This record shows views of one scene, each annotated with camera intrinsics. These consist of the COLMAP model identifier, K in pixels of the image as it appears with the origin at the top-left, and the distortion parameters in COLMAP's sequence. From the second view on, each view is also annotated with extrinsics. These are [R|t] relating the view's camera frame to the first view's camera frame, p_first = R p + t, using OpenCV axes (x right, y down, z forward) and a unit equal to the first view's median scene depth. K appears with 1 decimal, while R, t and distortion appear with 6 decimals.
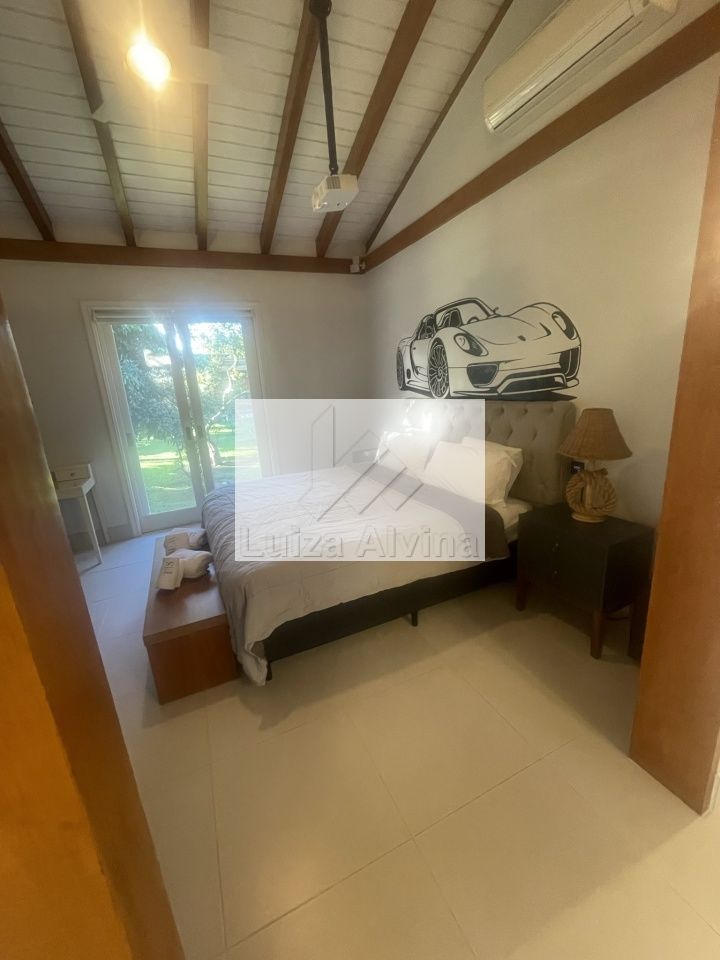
lens RADIAL K [[385.3, 0, 356.7], [0, 385.3, 481.1], [0, 0, 1]] dist [-0.003650, -0.000522]
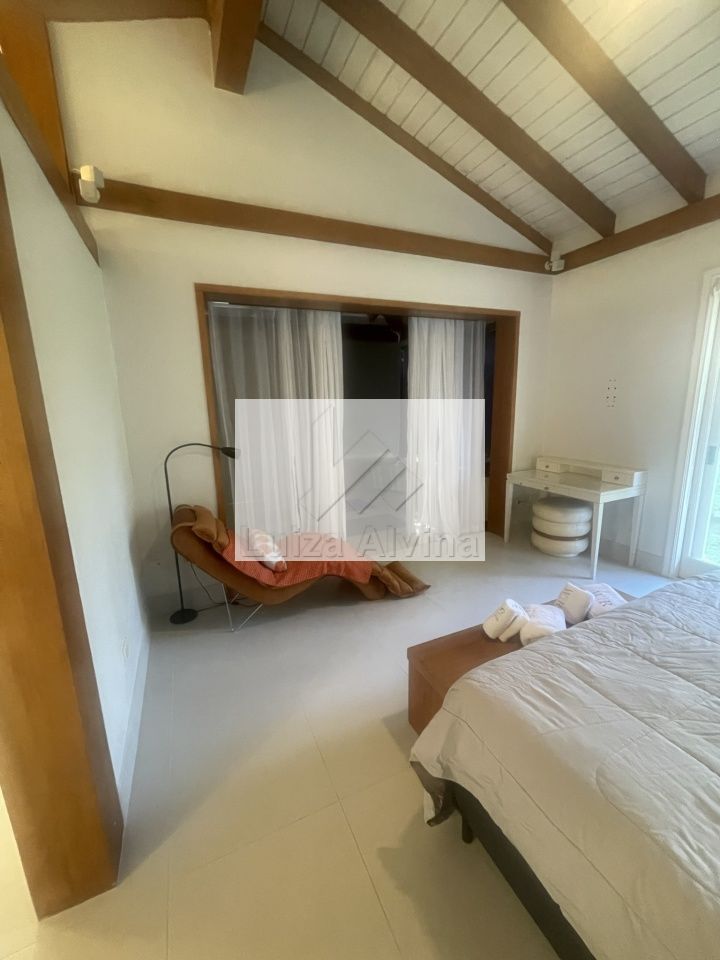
lens RADIAL K [[385.3, 0, 359.1], [0, 385.3, 479.8], [0, 0, 1]] dist [-0.003650, -0.000522]
pose [[-0.002676, 0.267947, -0.963430, 0.141513], [-0.227155, 0.938085, 0.261529, -0.115294], [0.973855, 0.219548, 0.058356, 0.365113]]
